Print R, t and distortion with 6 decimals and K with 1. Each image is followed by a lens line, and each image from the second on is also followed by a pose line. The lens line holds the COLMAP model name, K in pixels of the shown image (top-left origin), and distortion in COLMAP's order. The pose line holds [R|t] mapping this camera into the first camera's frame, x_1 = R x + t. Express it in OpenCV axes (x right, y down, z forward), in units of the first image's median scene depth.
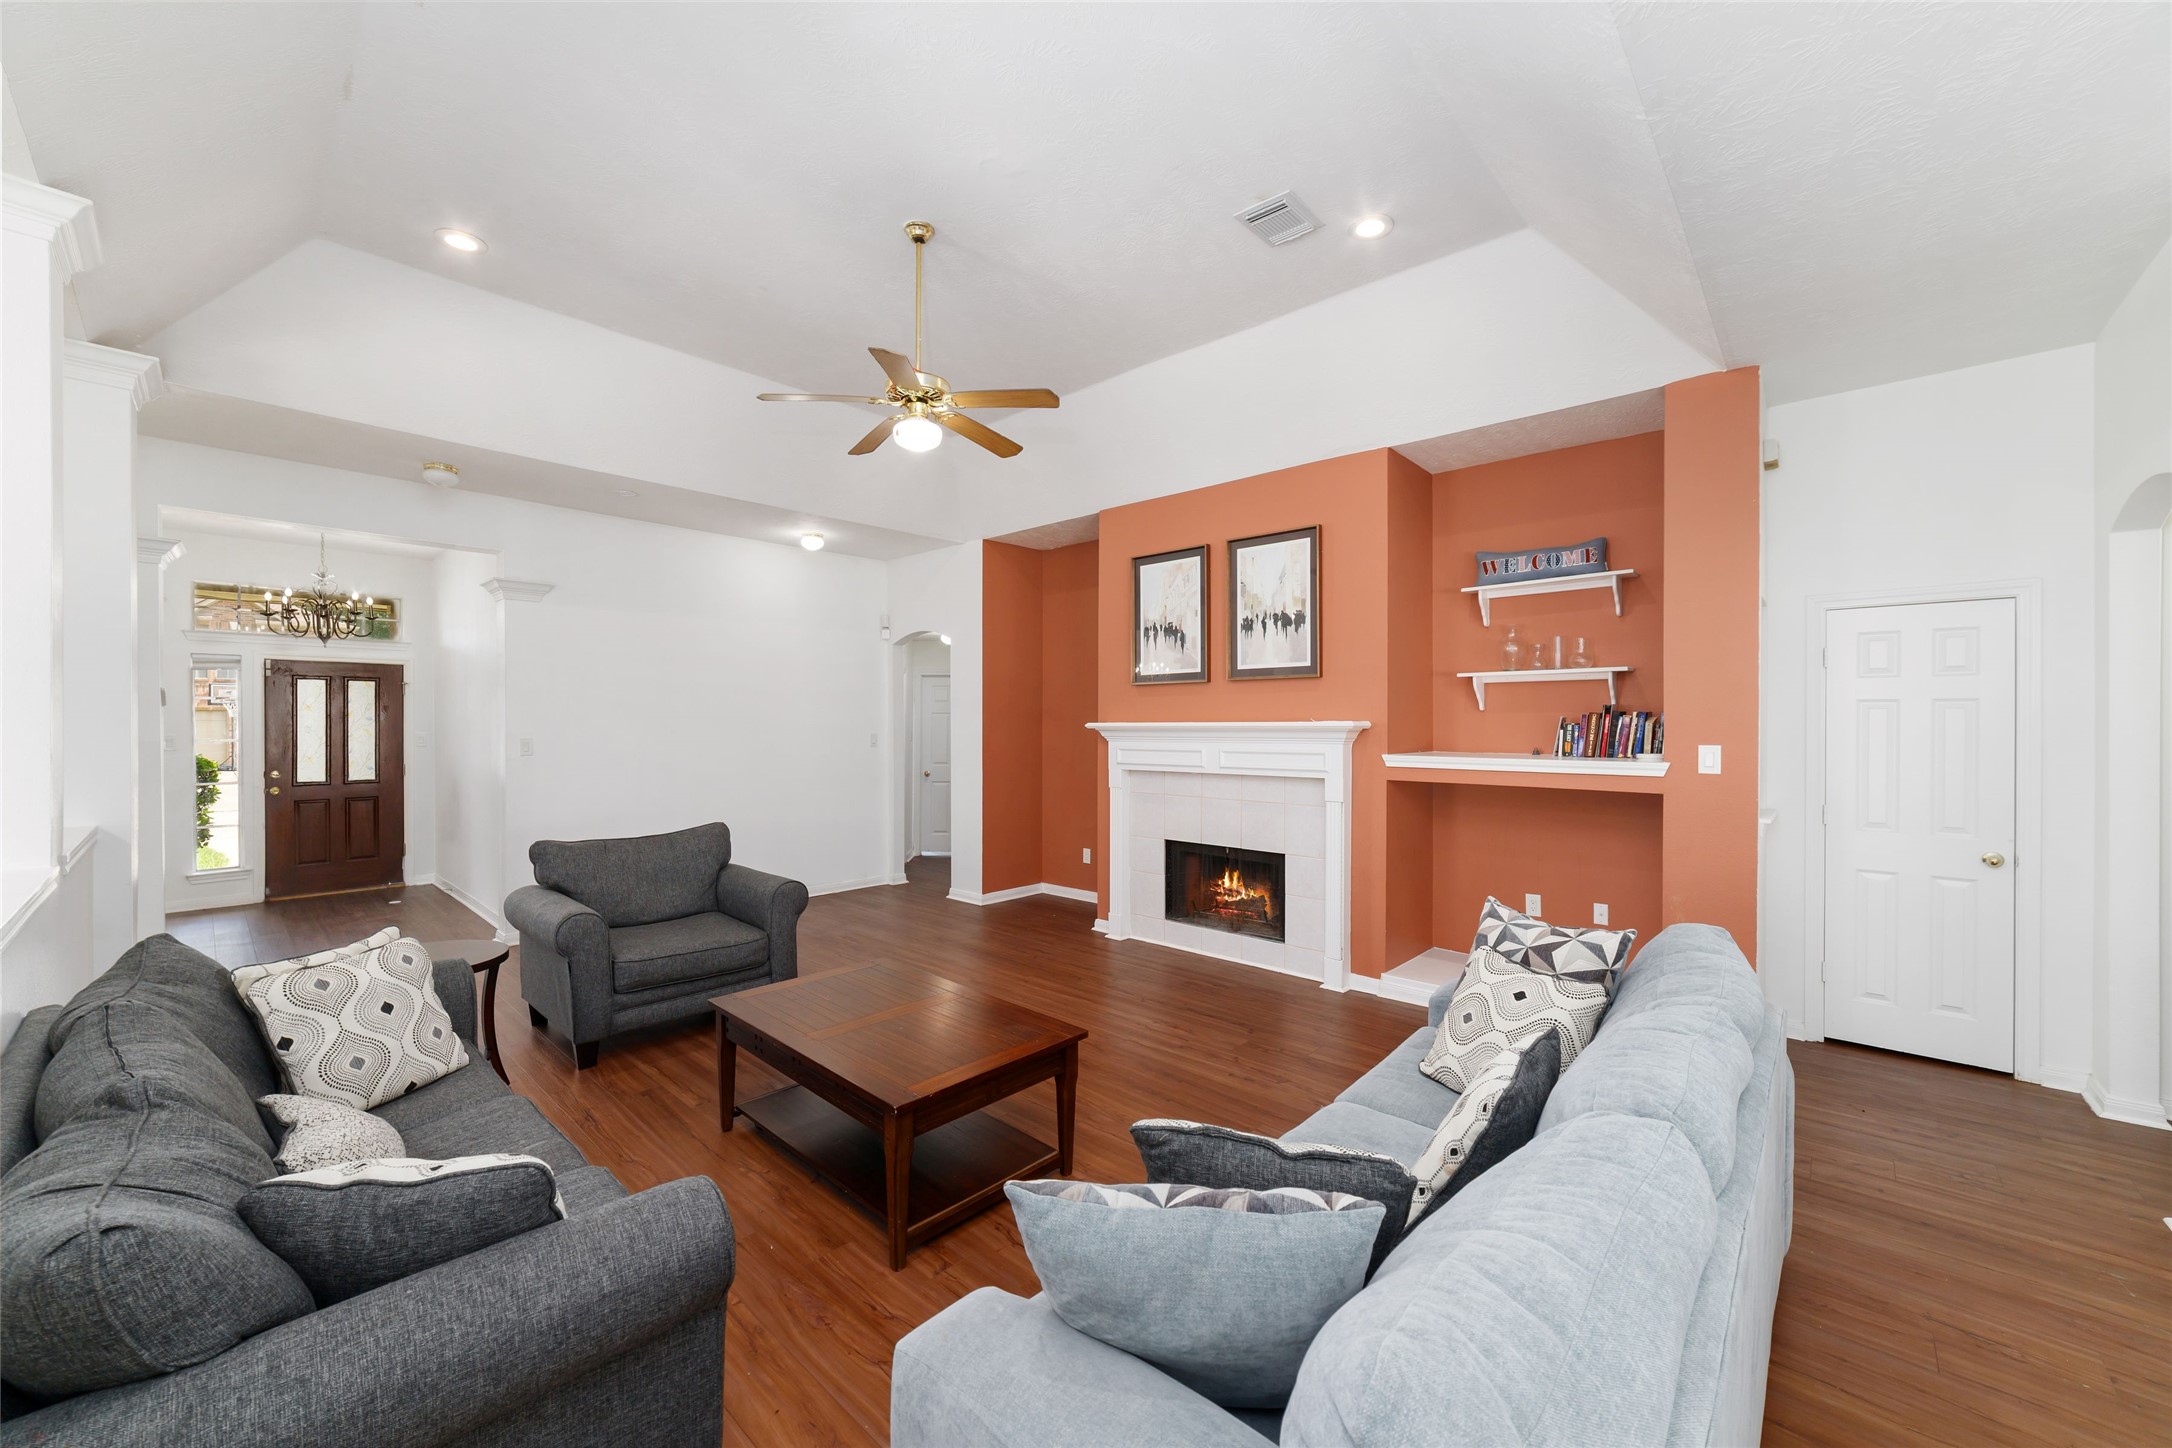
lens RADIAL K [[834.4, 0, 1071.7], [0, 834.4, 733.2], [0, 0, 1]] dist [-0.014175, 0.004286]
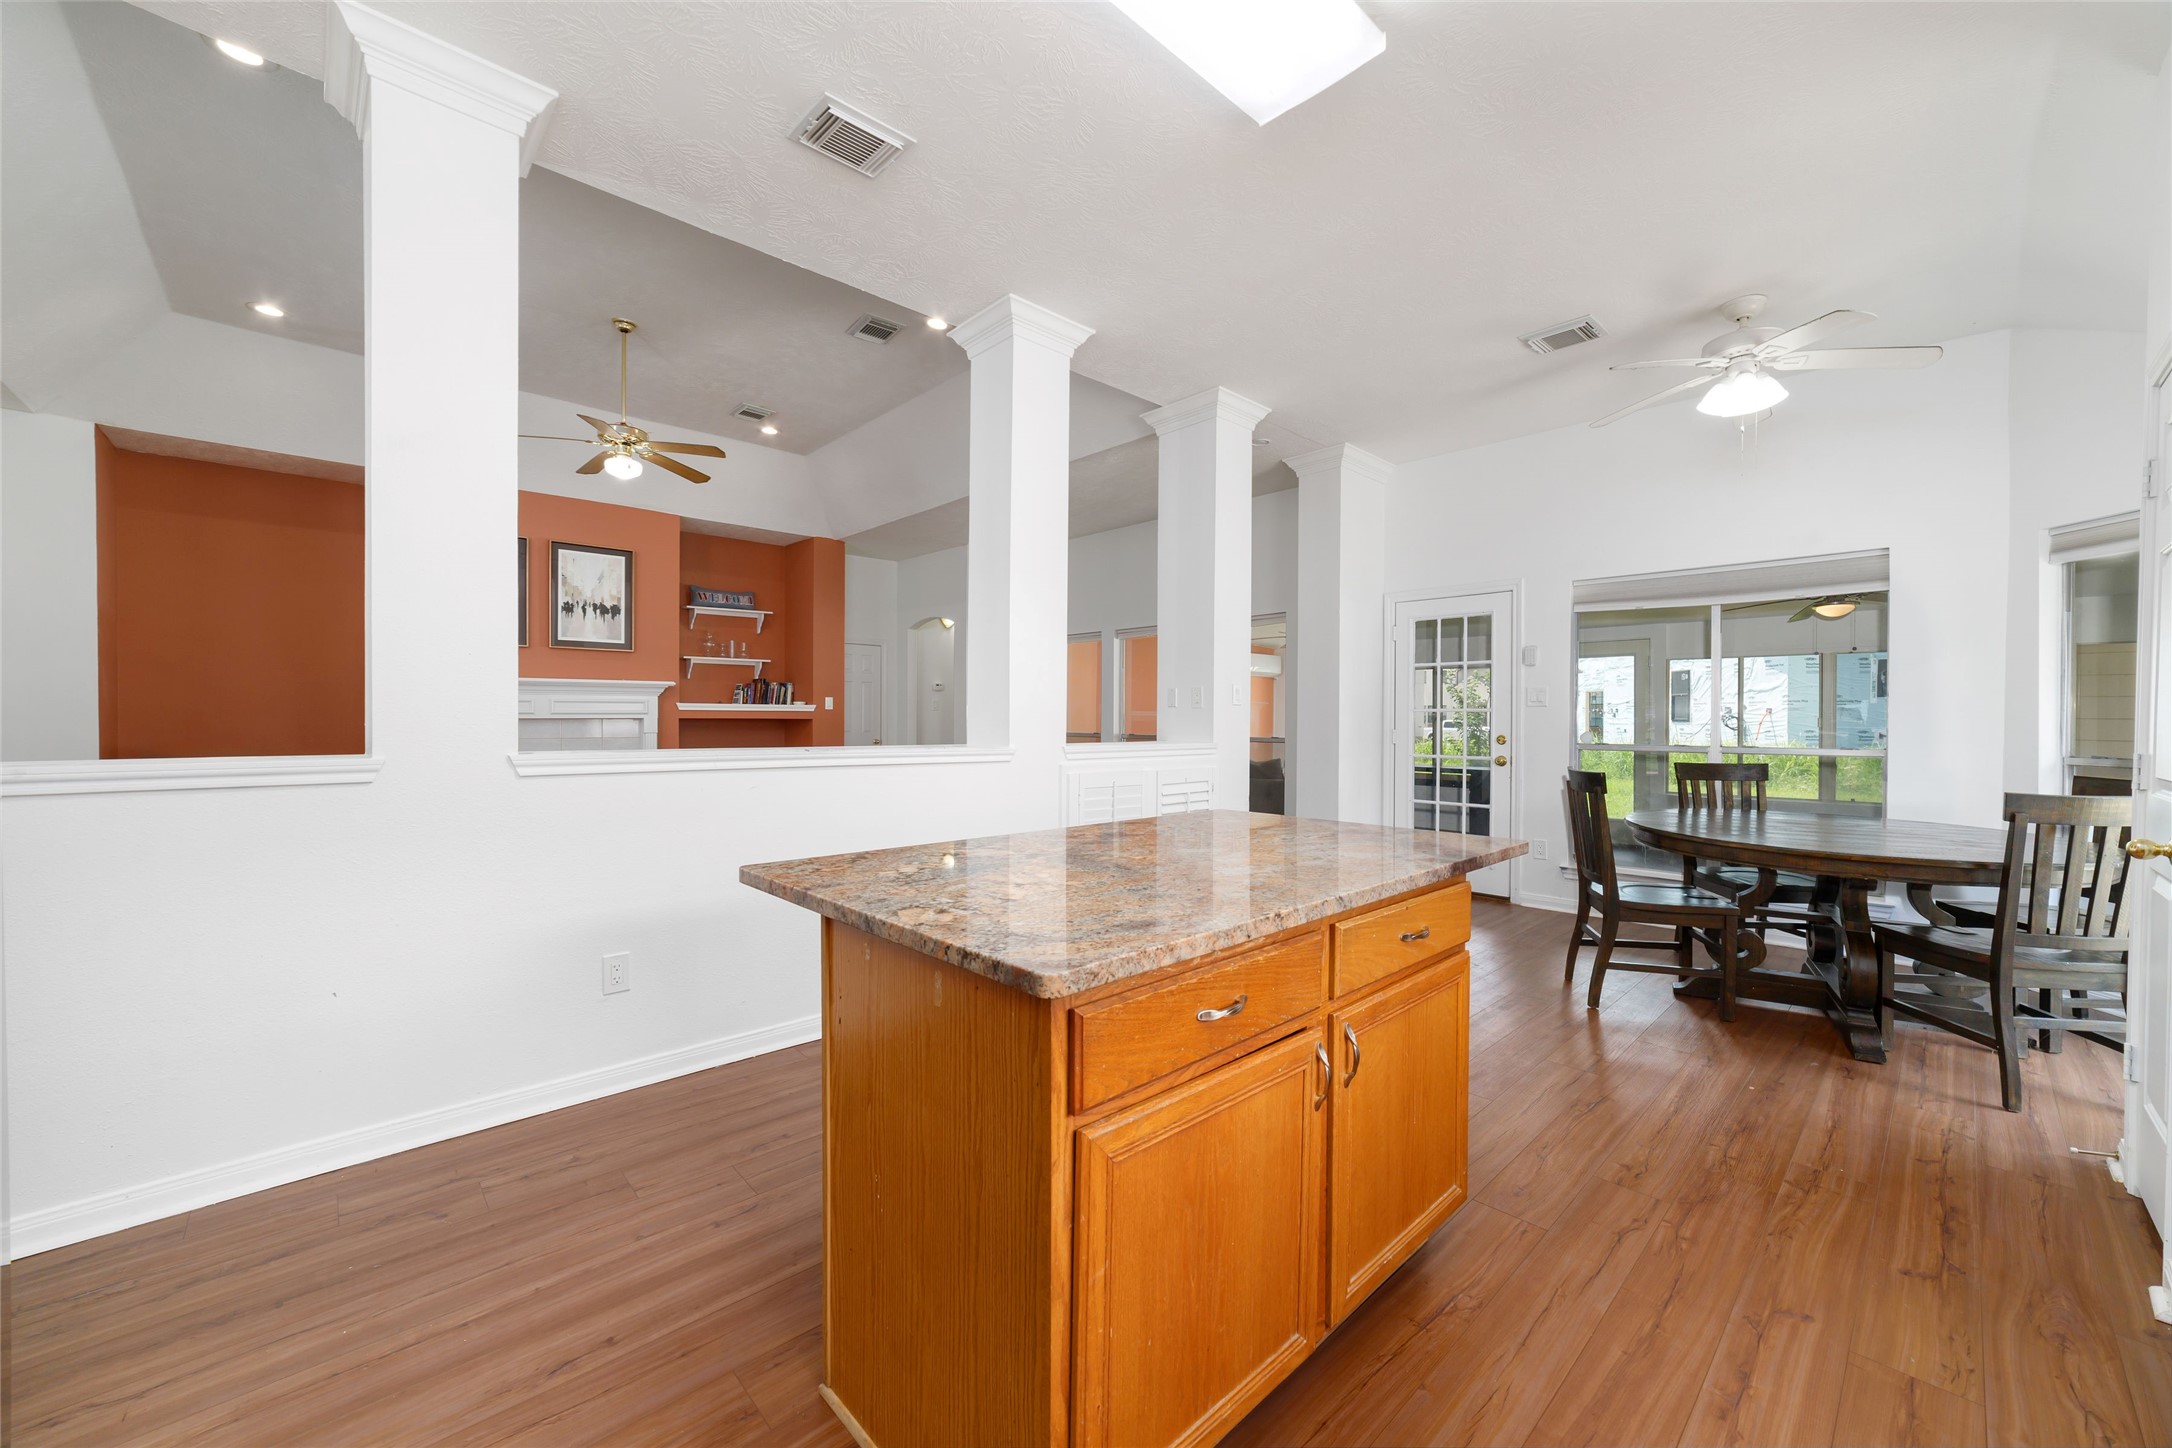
lens RADIAL K [[834.4, 0, 1091.1], [0, 834.4, 725.5], [0, 0, 1]] dist [-0.014175, 0.004286]
pose [[0.068122, -0.007481, 0.997649, -1.061189], [0.017516, 0.999827, 0.006302, 0.065822], [-0.997523, 0.017046, 0.068241, 0.071172]]
